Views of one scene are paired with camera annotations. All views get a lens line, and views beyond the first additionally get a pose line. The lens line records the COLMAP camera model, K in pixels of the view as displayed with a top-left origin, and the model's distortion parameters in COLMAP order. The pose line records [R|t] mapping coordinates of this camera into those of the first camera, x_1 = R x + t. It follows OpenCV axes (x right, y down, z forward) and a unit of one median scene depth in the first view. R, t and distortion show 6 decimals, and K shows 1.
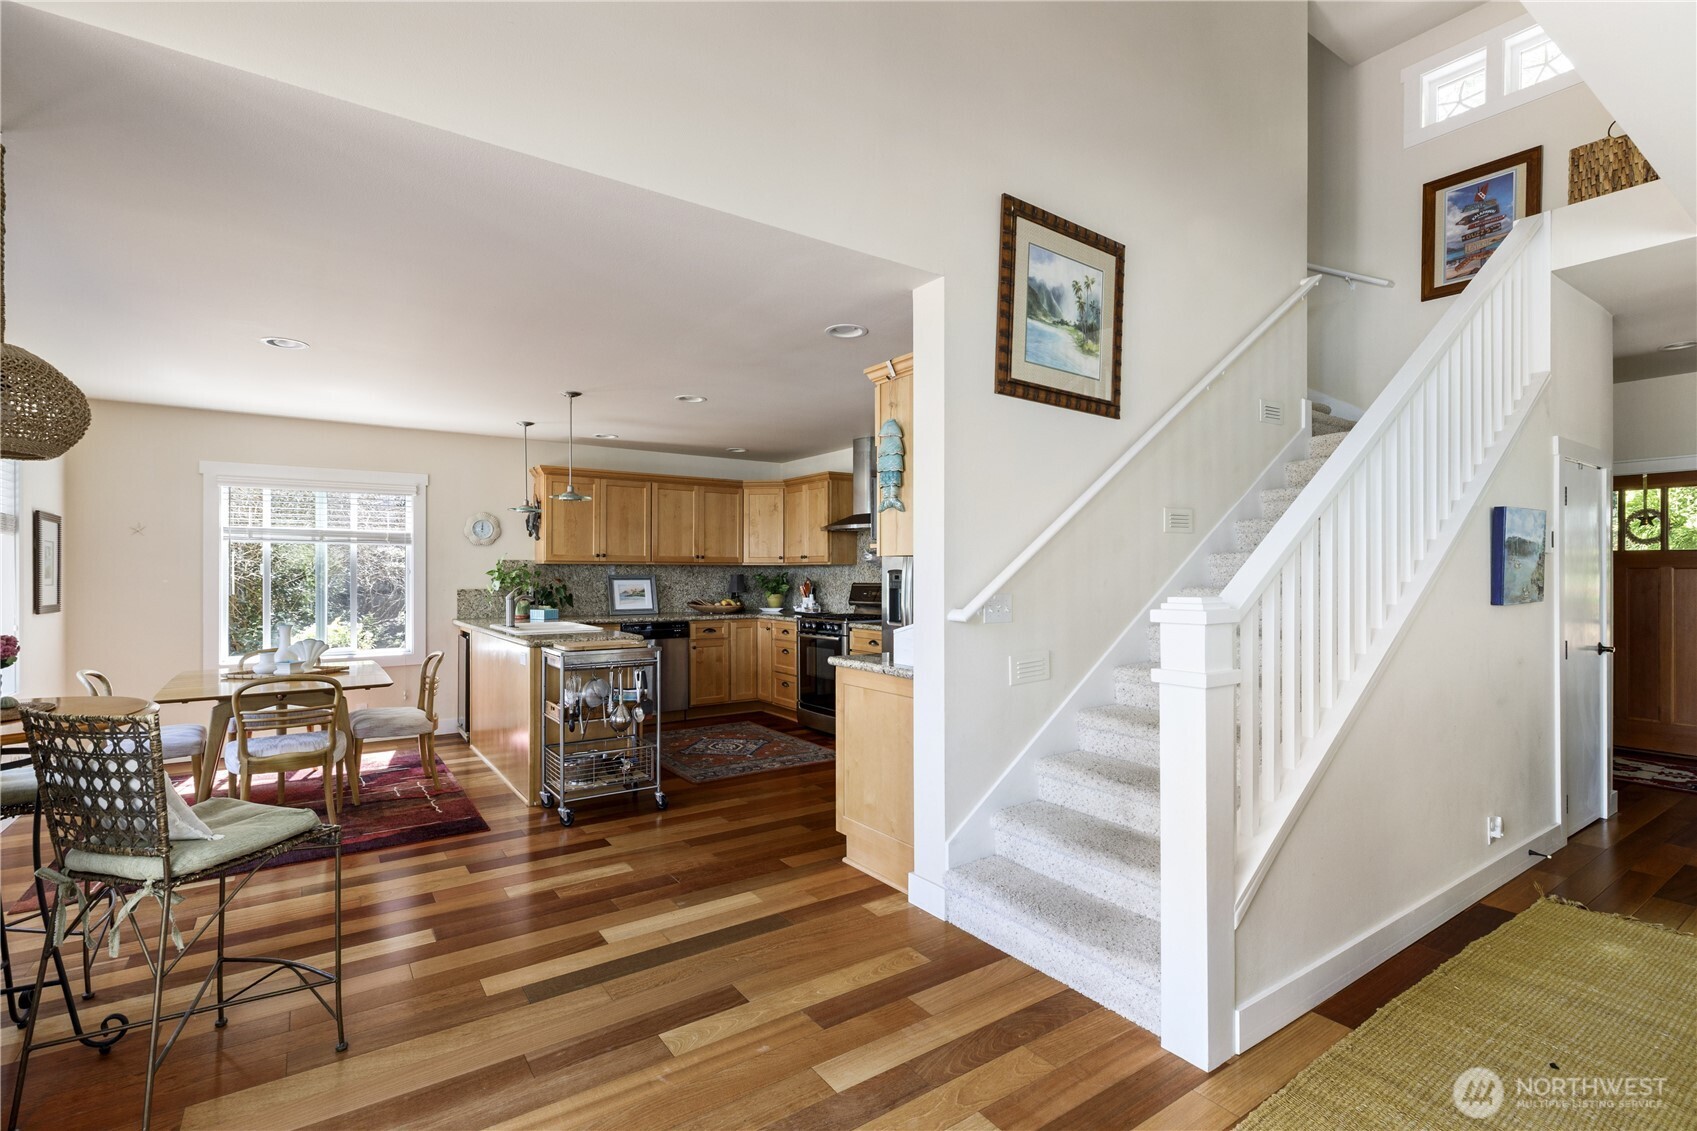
lens RADIAL K [[774.5, 0, 846.5], [0, 774.5, 570.9], [0, 0, 1]] dist [0.002060, 0.000904]
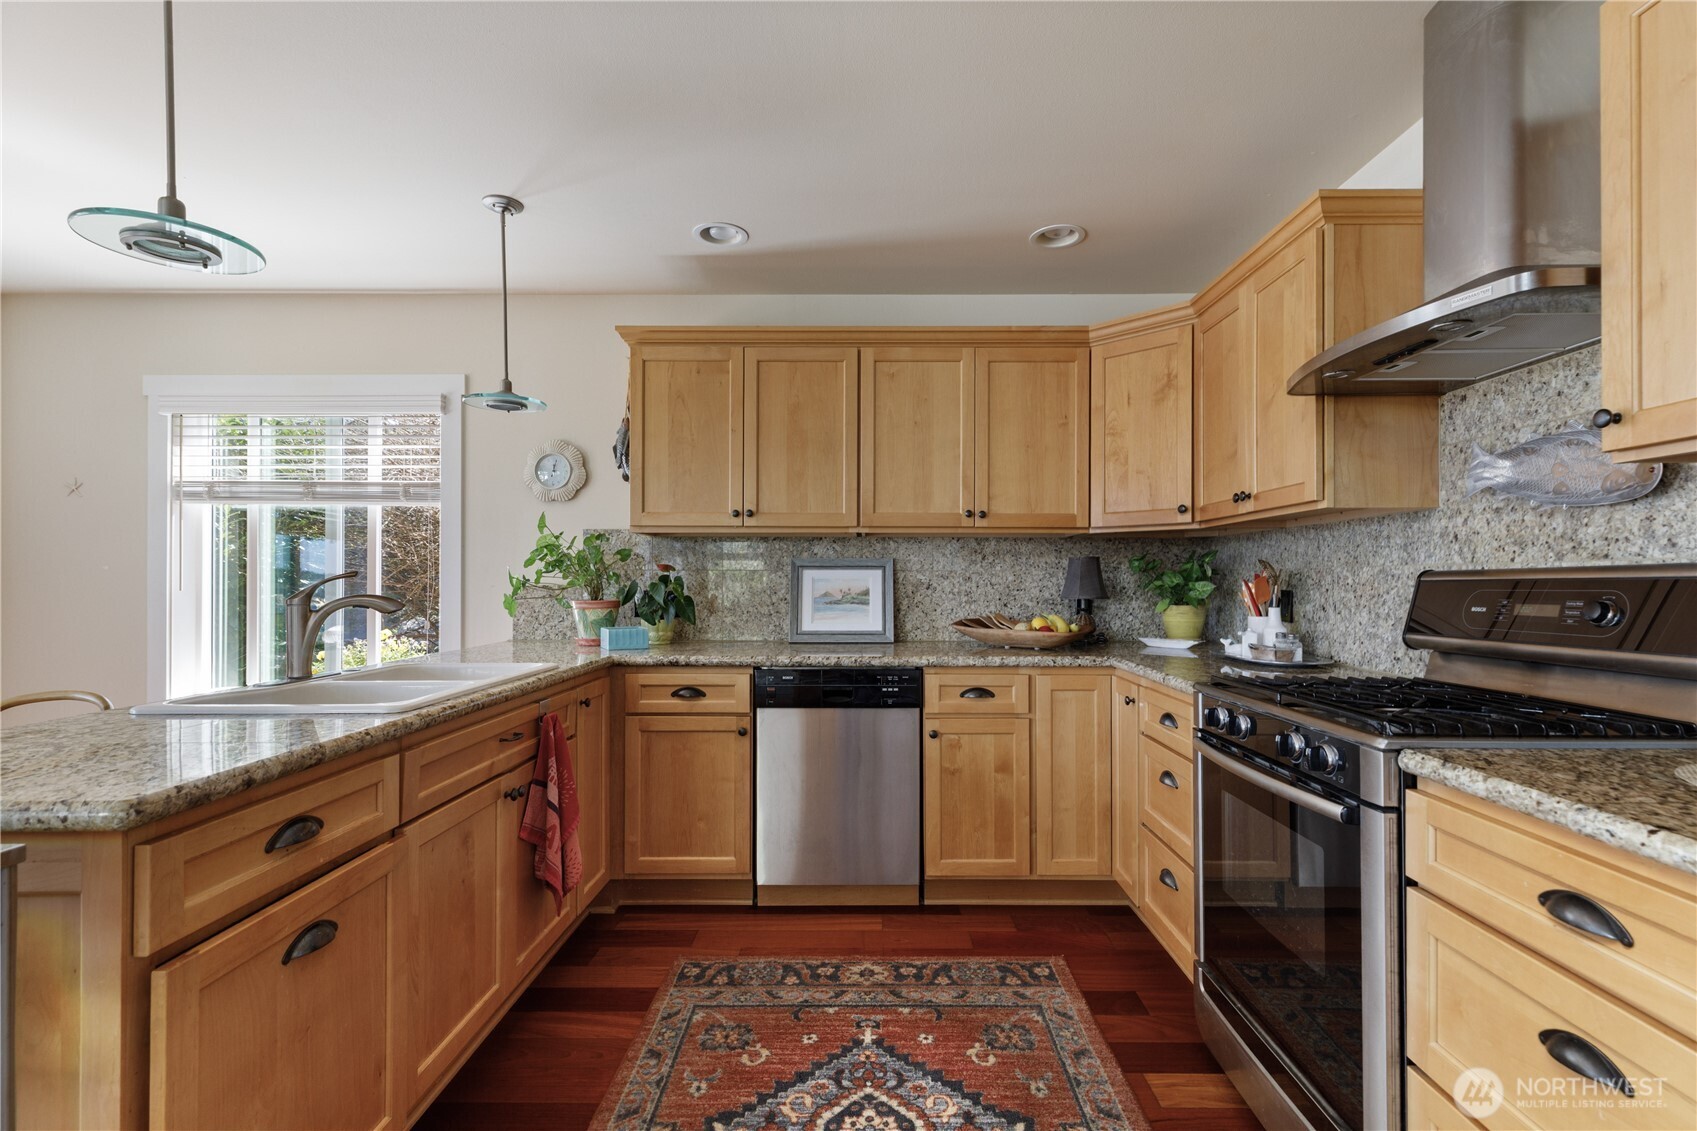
lens RADIAL K [[774.5, 0, 860.4], [0, 774.5, 576.5], [0, 0, 1]] dist [0.002060, 0.000904]
pose [[0.817313, -0.001722, -0.576192, 0.004022], [0.000456, 0.999997, -0.002342, 0.017308], [0.576194, 0.001651, 0.817311, 0.622441]]
